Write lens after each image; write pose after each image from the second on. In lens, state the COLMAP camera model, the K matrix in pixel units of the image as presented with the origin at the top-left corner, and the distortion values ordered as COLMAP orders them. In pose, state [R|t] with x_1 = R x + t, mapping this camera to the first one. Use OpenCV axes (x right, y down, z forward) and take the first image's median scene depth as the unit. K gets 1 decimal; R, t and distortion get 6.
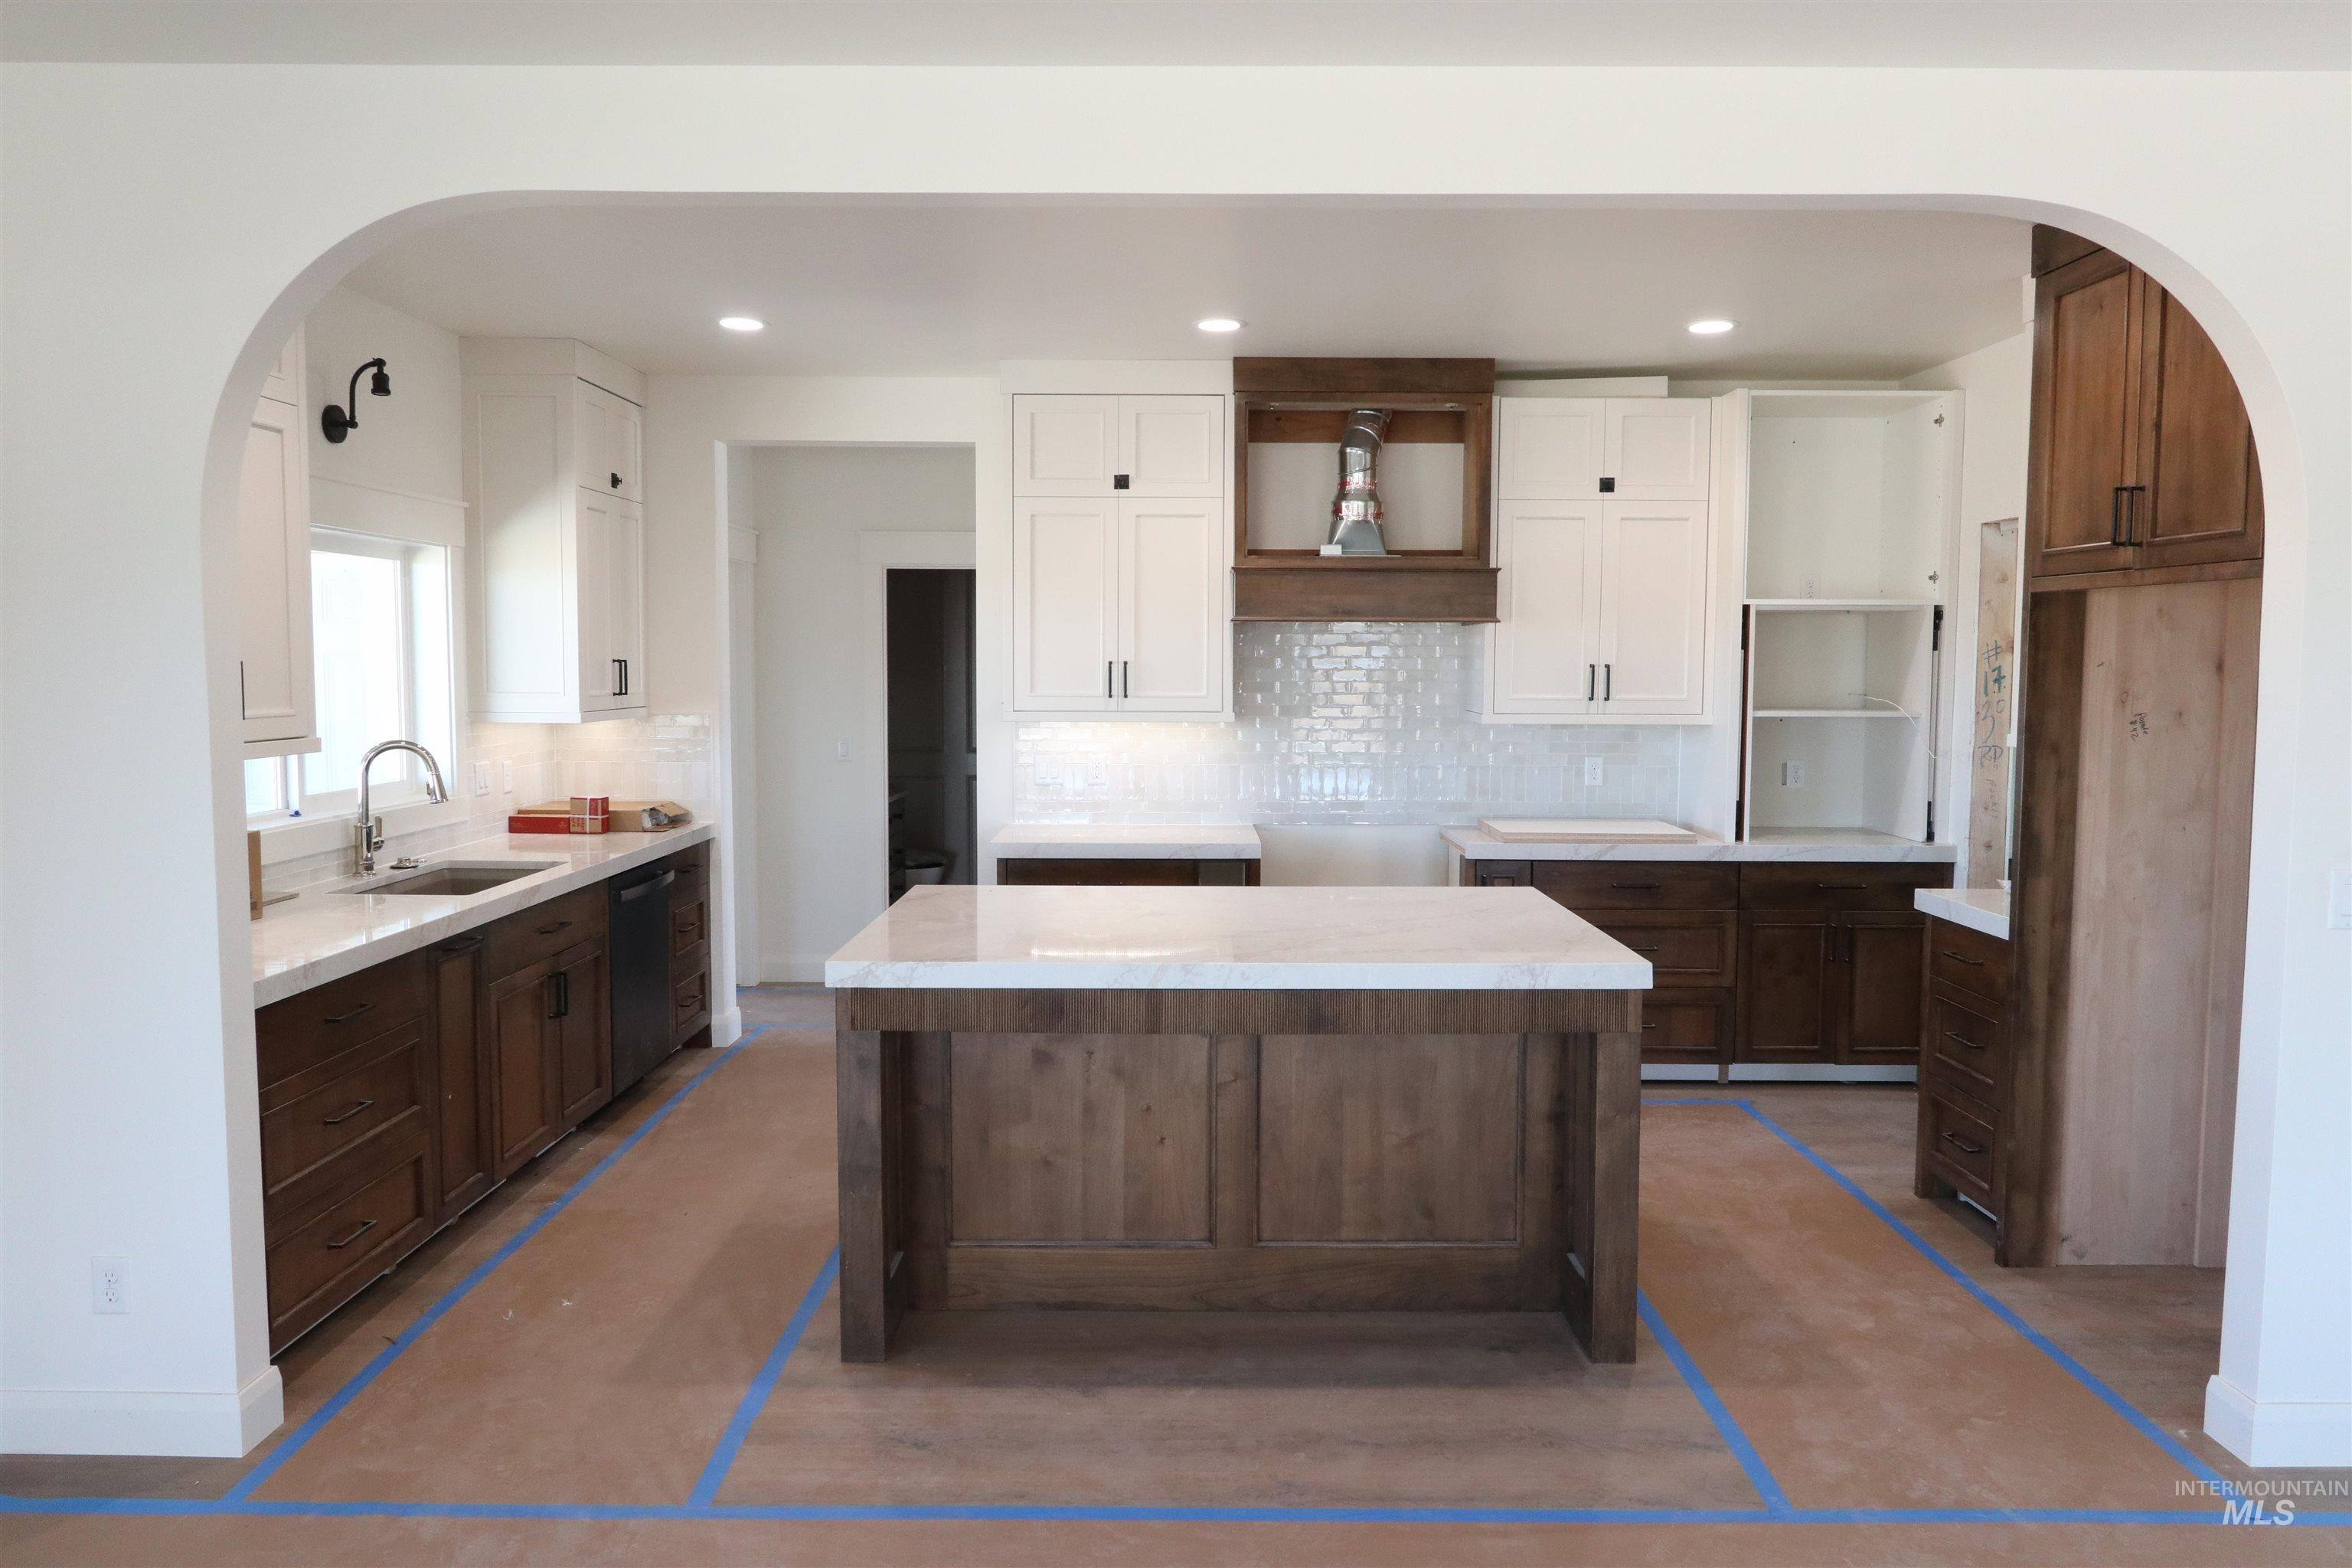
lens RADIAL K [[1619.6, 0, 1176.0], [0, 1619.6, 784.0], [0, 0, 1]] dist [-0.002351, 0.001751]
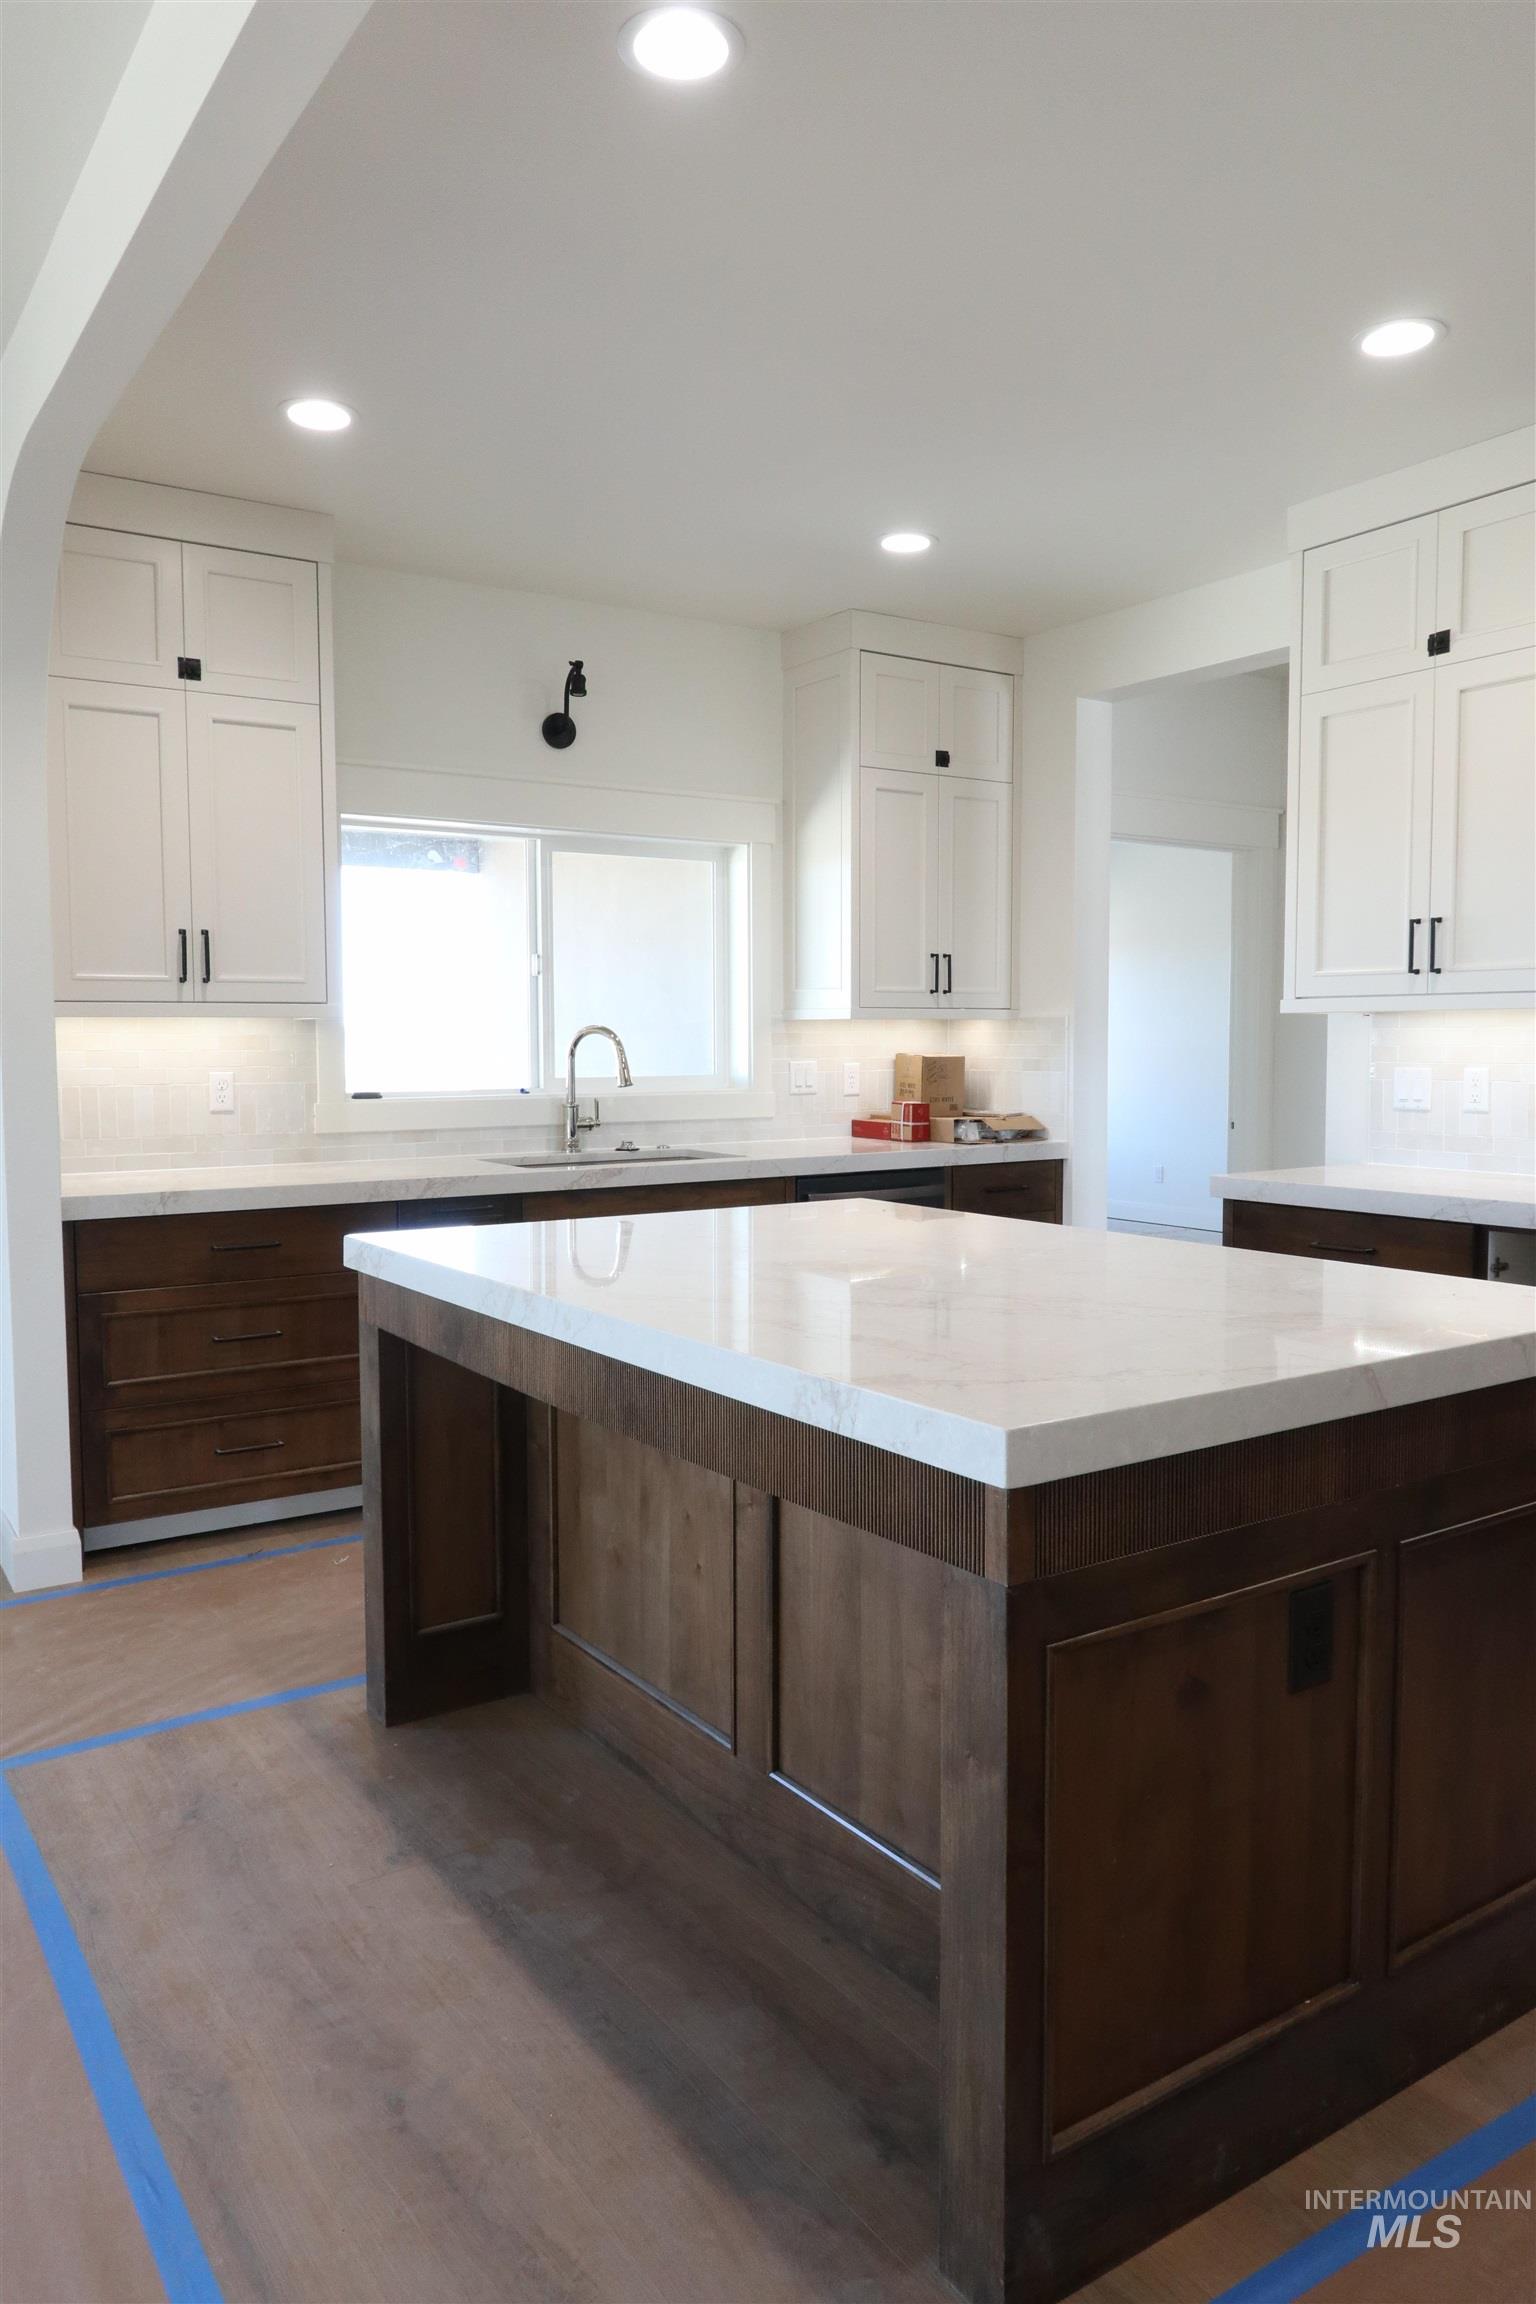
lens RADIAL K [[1586.5, 0, 768.0], [0, 1586.5, 1152.0], [0, 0, 1]] dist [-0.002351, 0.001751]
pose [[0.559063, 0.052811, -0.827441, 0.552435], [-0.056898, 0.998060, 0.025257, 0.028283], [0.827170, 0.032959, 0.560984, 0.653703]]
